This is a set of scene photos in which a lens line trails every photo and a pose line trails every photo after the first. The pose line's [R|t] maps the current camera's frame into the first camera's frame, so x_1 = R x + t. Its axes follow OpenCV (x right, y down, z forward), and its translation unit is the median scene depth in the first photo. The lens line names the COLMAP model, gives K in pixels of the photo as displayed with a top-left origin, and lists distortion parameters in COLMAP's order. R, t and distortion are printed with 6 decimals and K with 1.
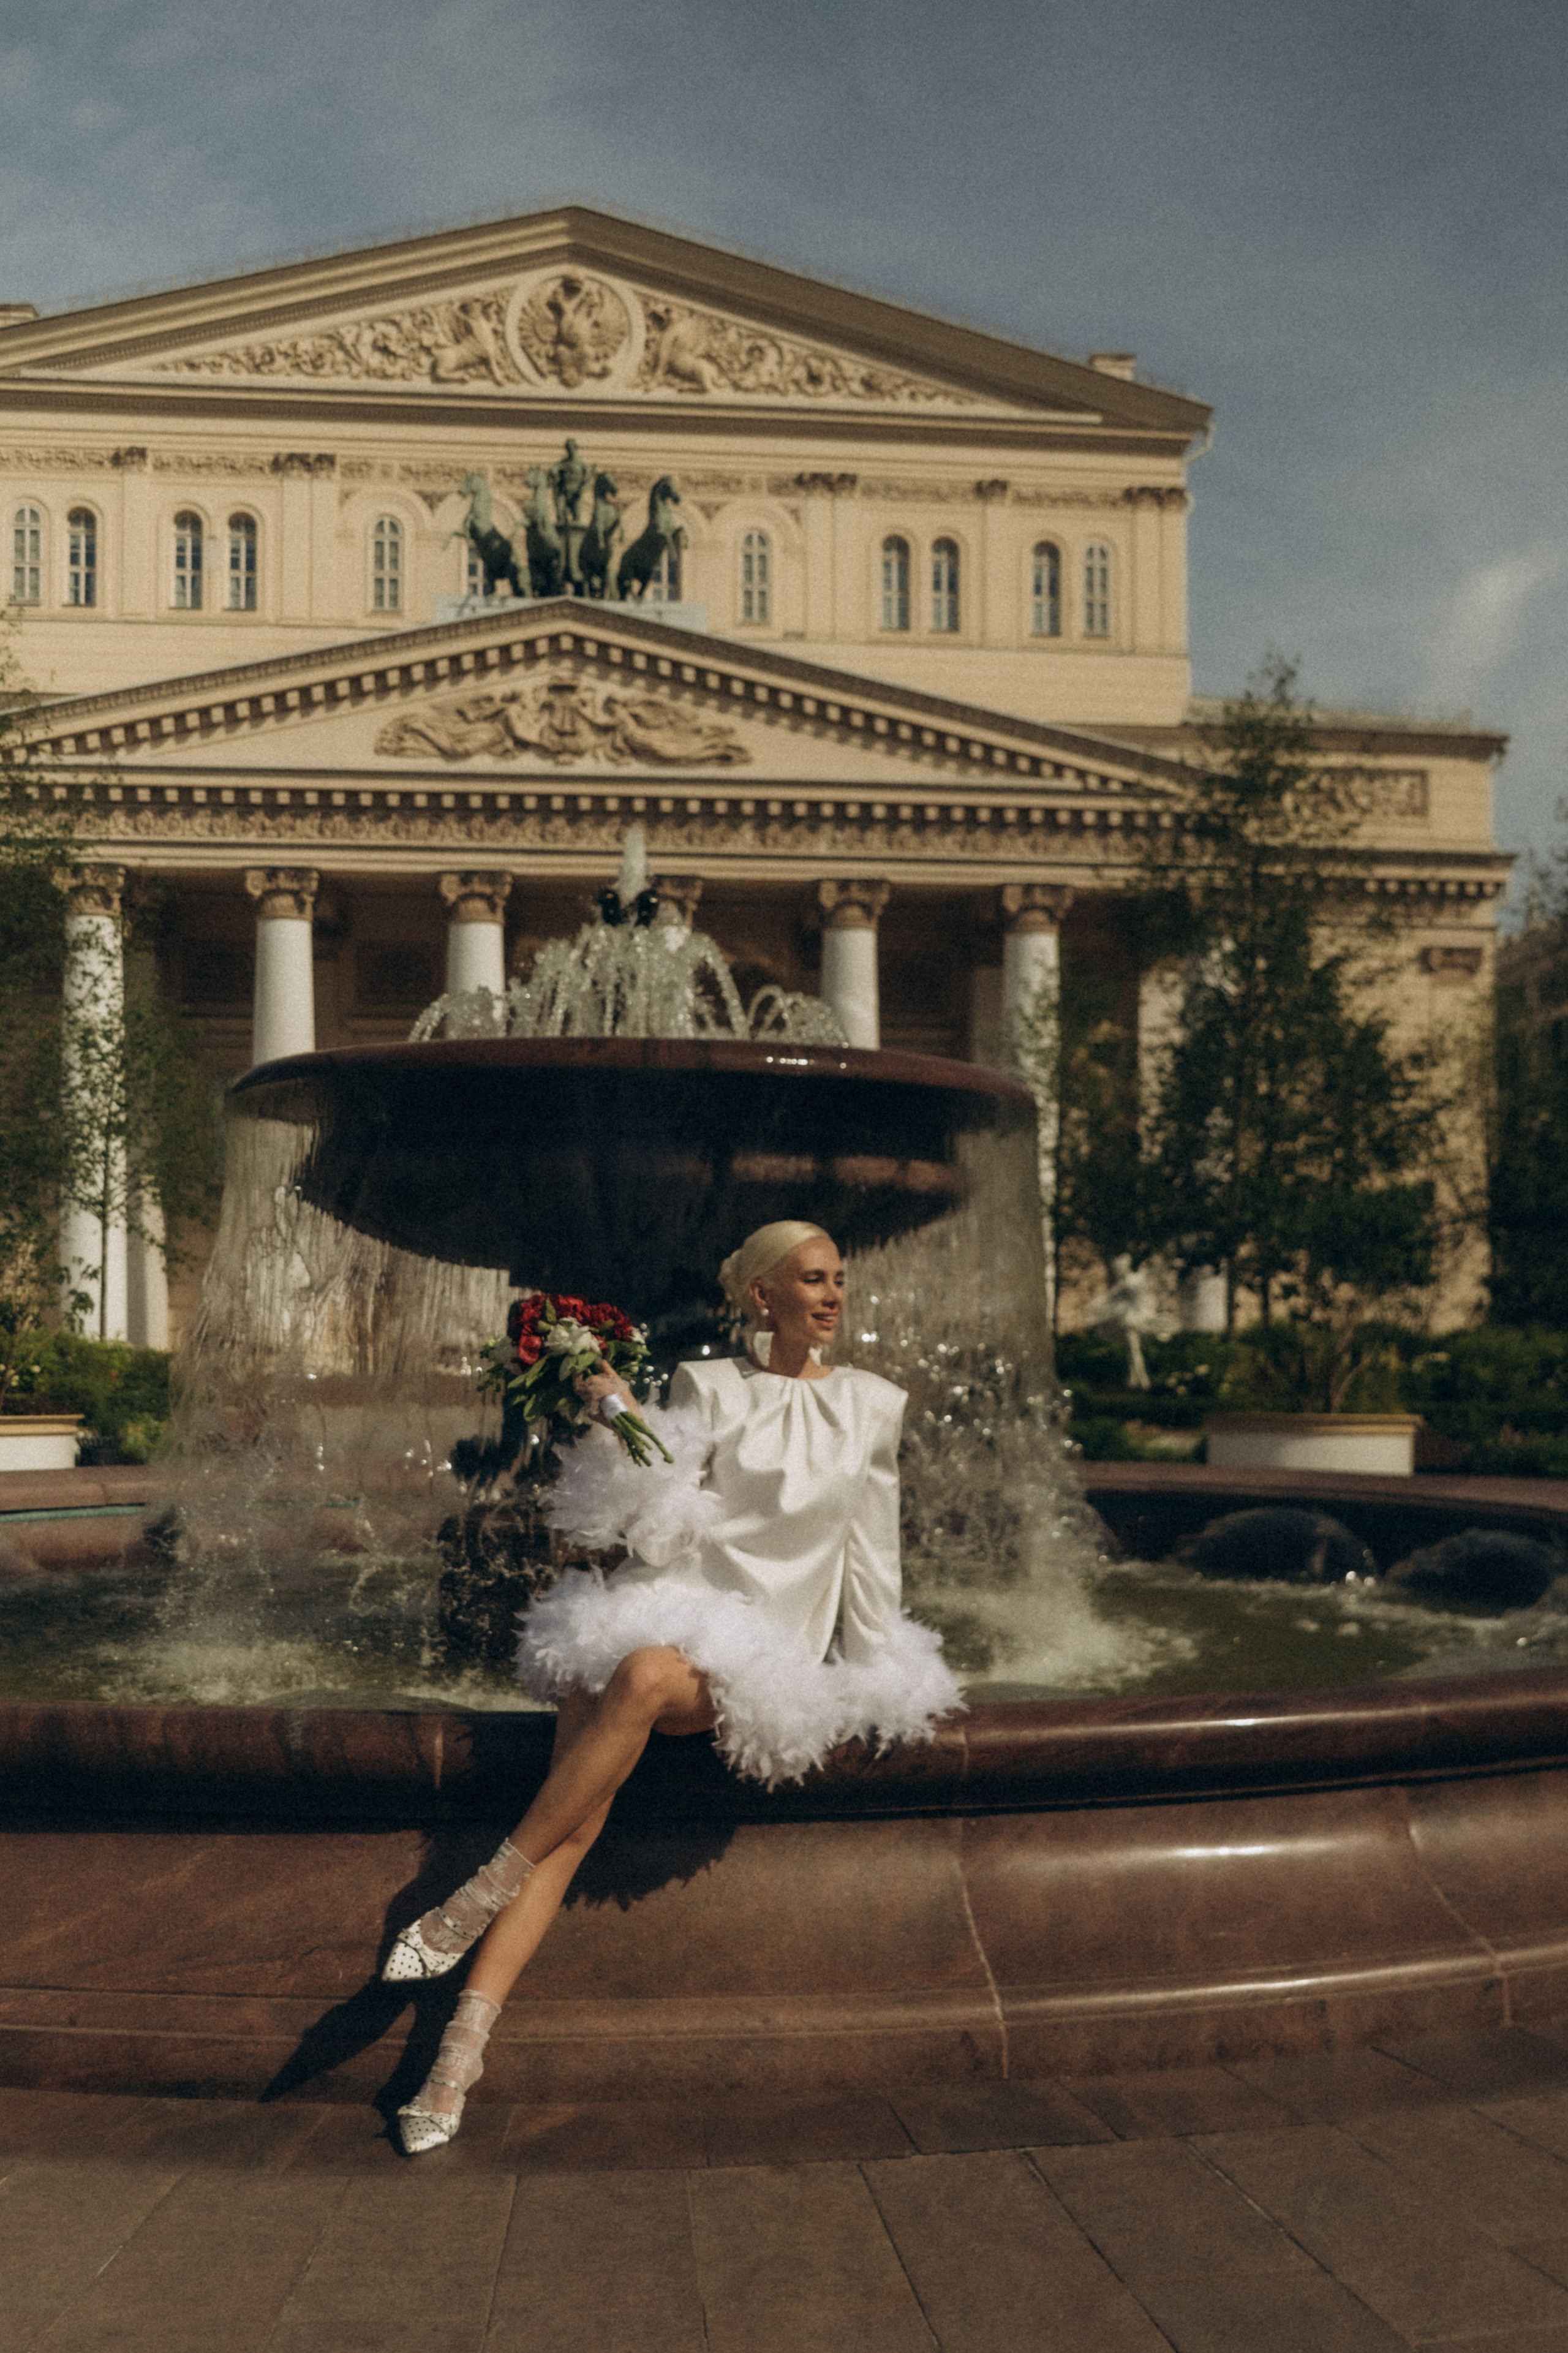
lens RADIAL K [[2342.8, 0, 822.4], [0, 2342.8, 1336.0], [0, 0, 1]] dist [-0.046442, 0.000000]
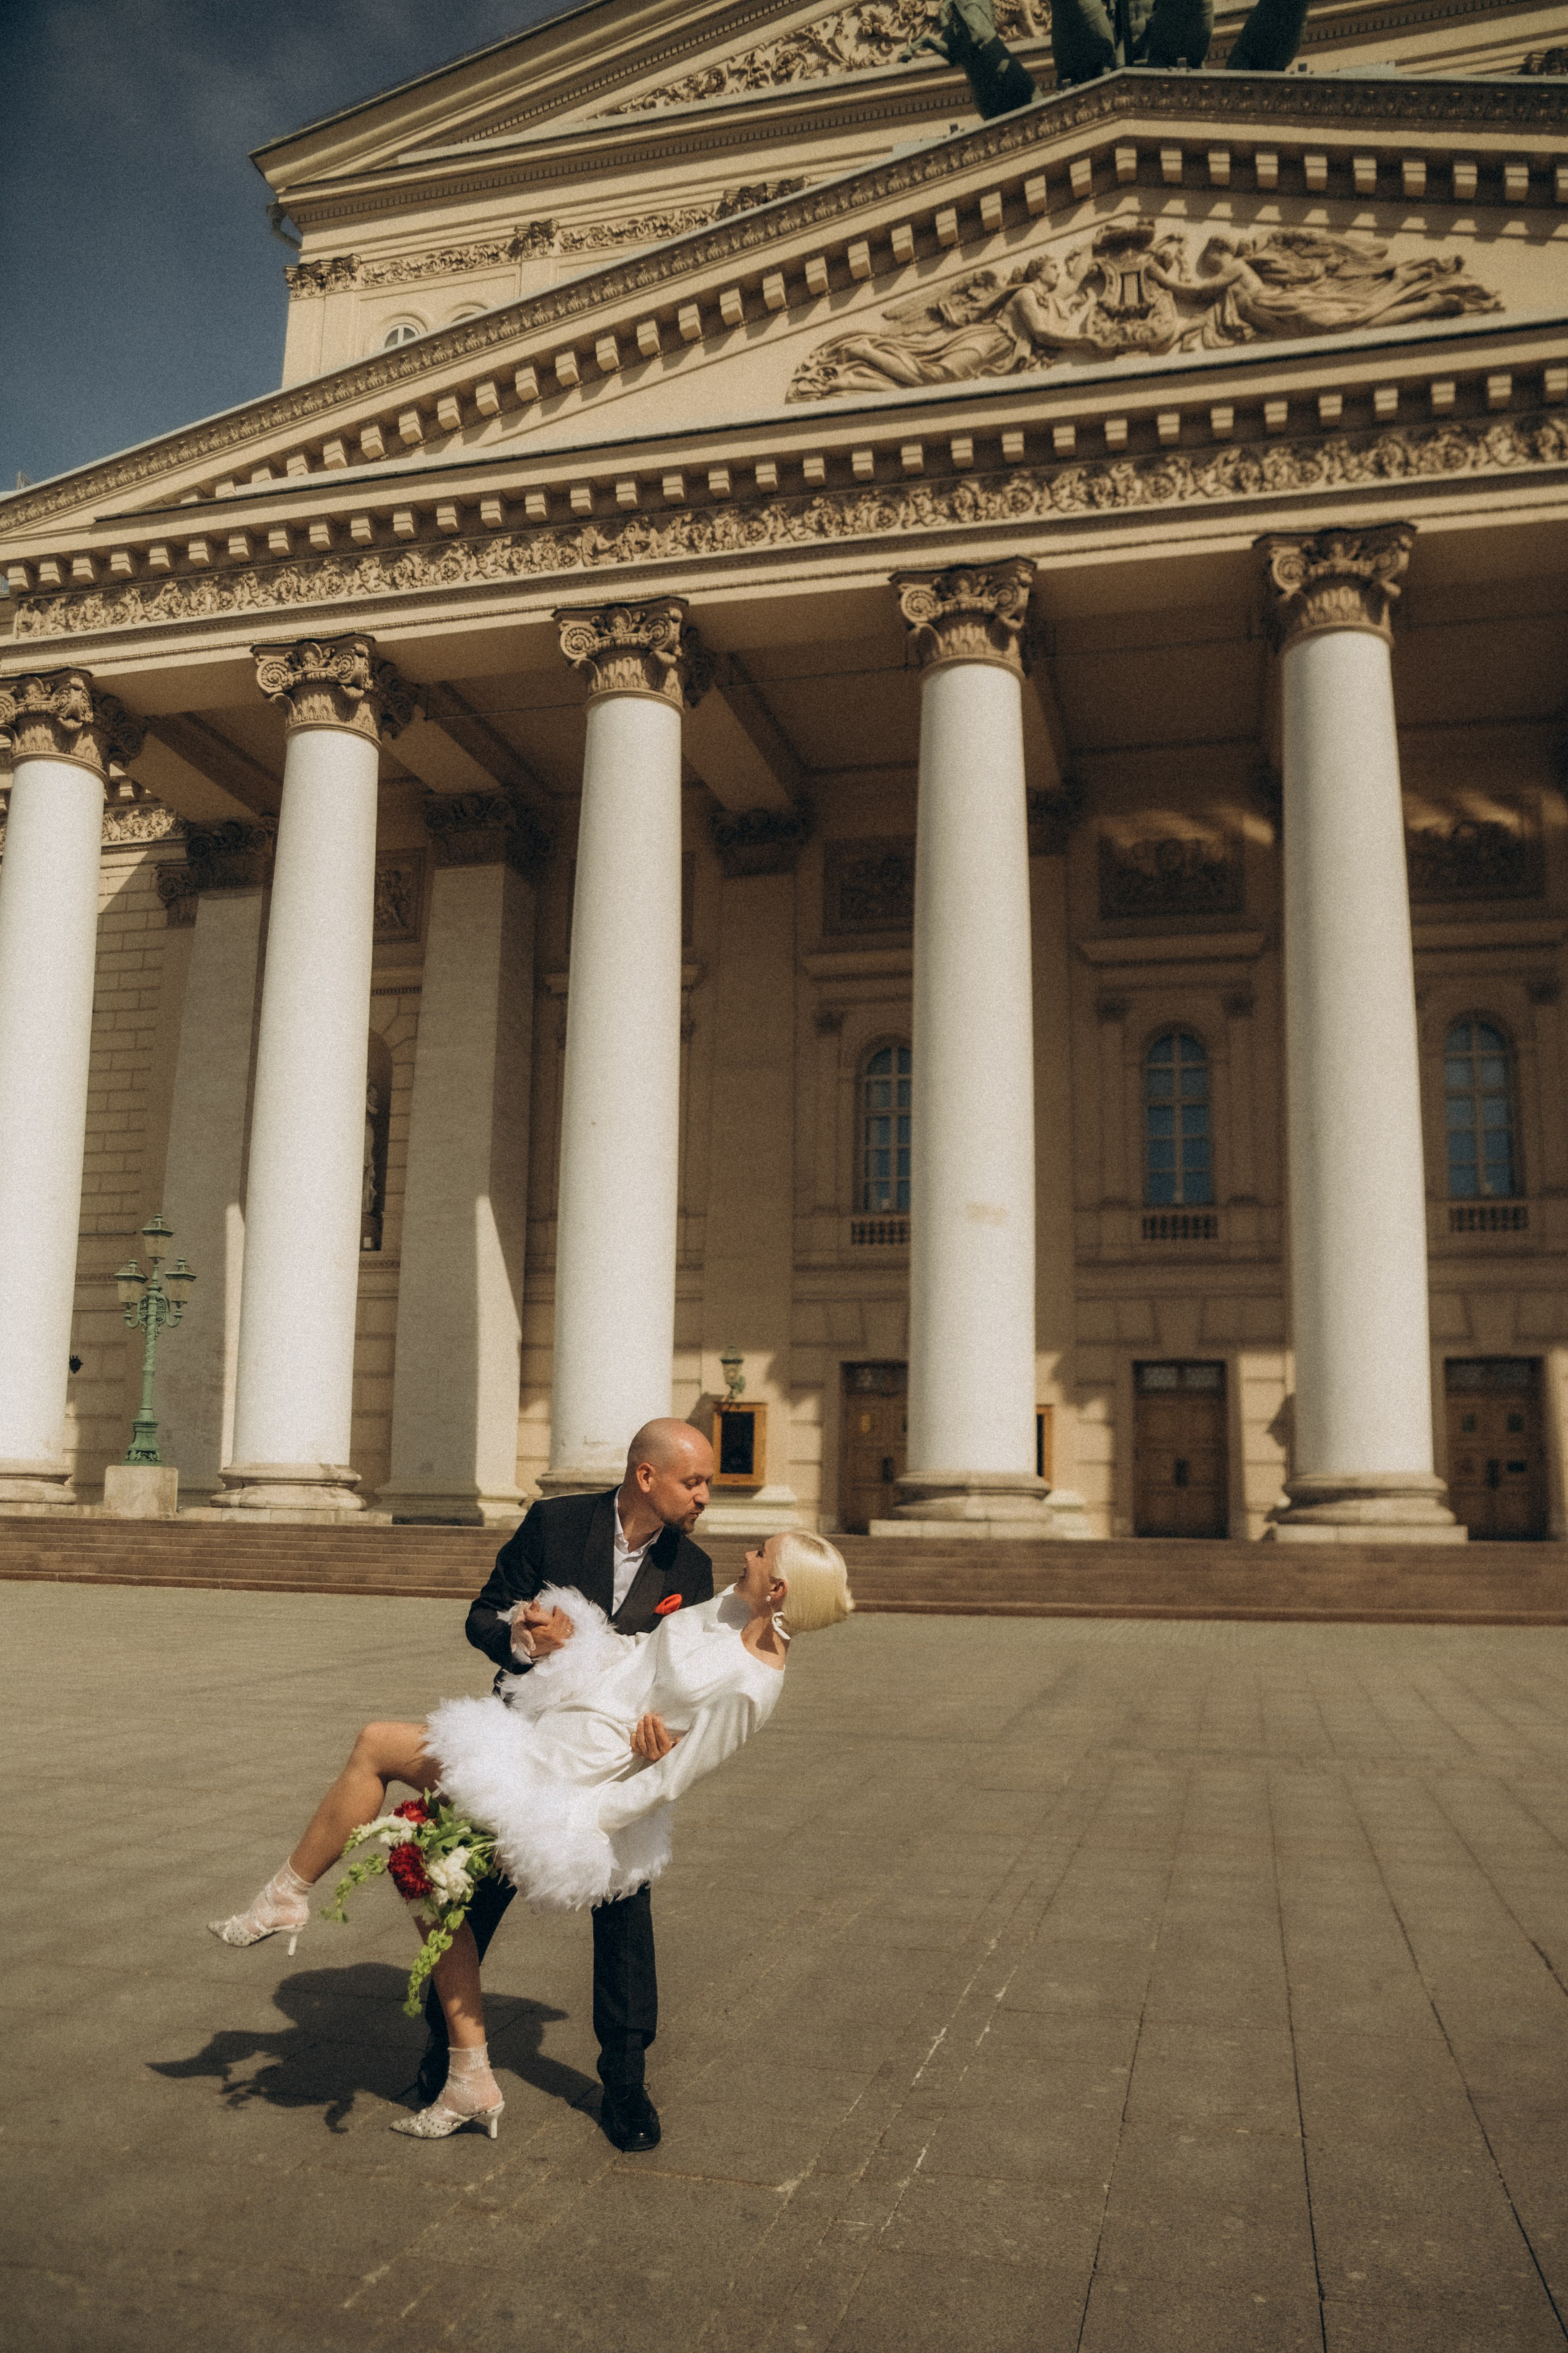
lens RADIAL K [[1669.7, 0, 836.0], [0, 1669.7, 1257.9], [0, 0, 1]] dist [-0.069546, 0.036926]
pose [[0.943292, -0.035718, -0.330037, -0.058291], [-0.016590, 0.987880, -0.154329, 0.012182], [0.331549, 0.151053, 0.931267, 0.668196]]
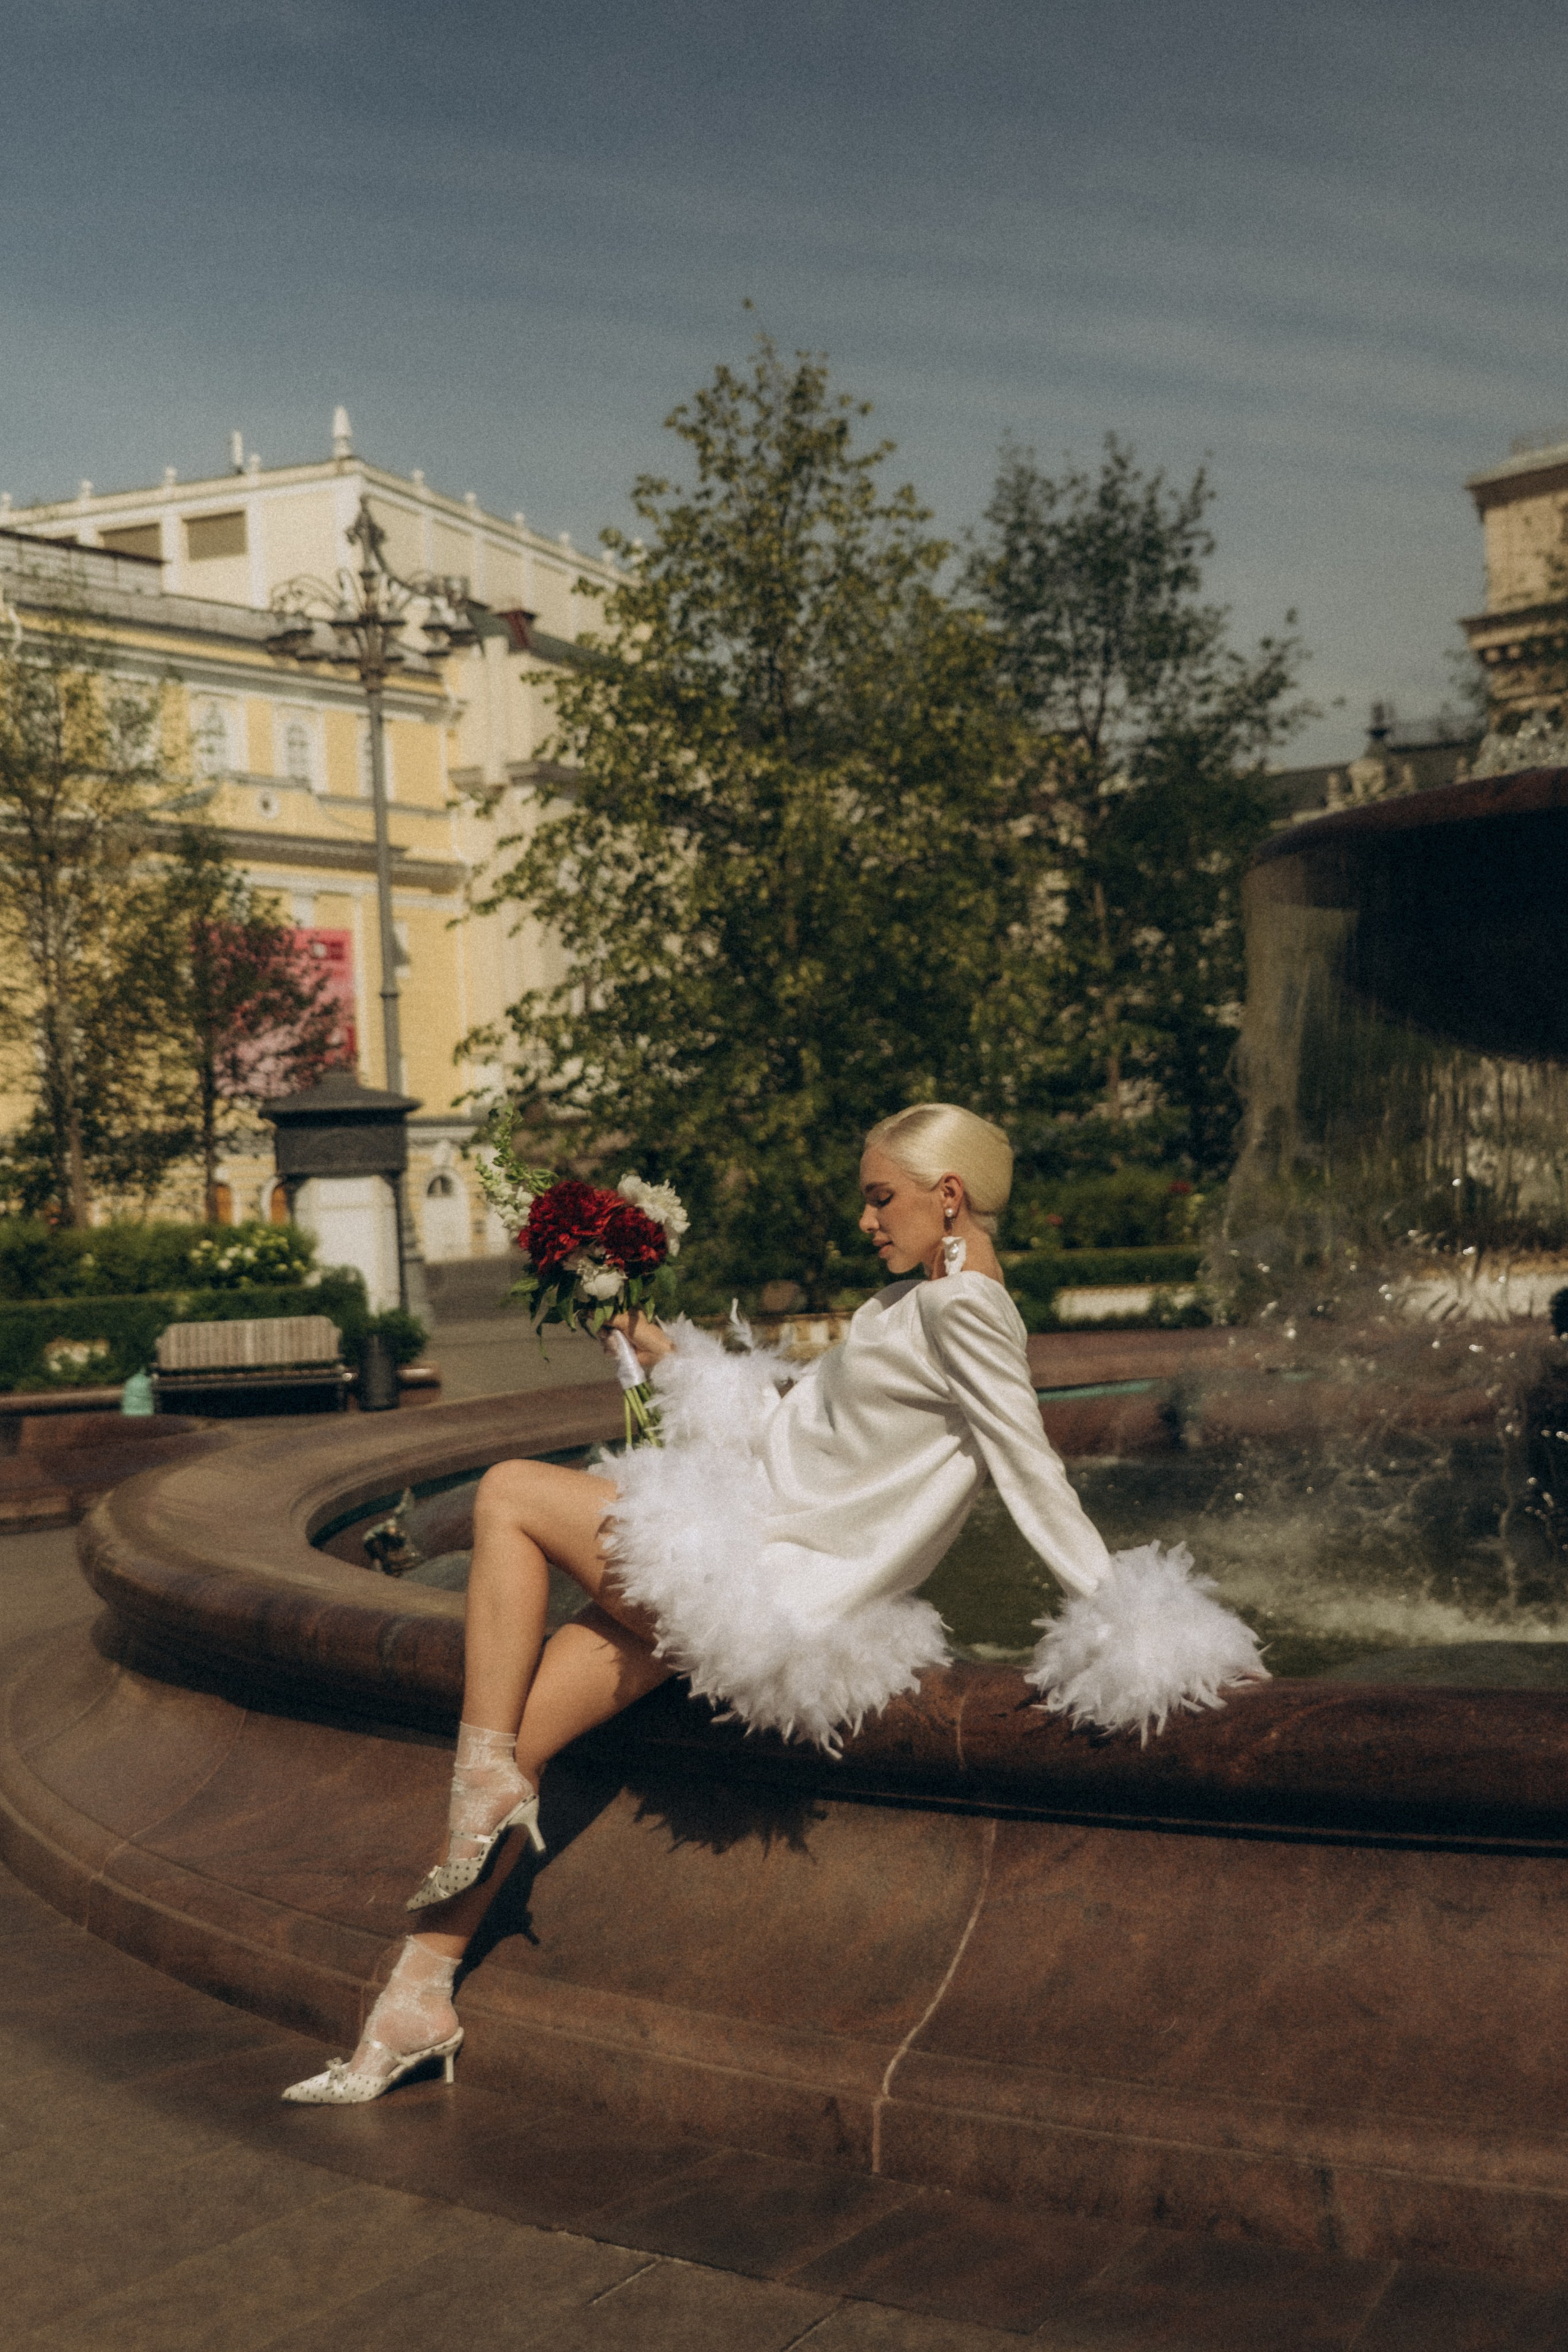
lens RADIAL K [[2632.2, 0, 800.5], [0, 2632.2, 1221.4], [0, 0, 1]] dist [-0.005891, 0.000000]
pose [[0.698656, -0.031227, -0.714776, 0.037607], [0.051618, 0.998644, 0.006825, 0.000306], [0.713594, -0.041663, 0.699320, 0.022398]]
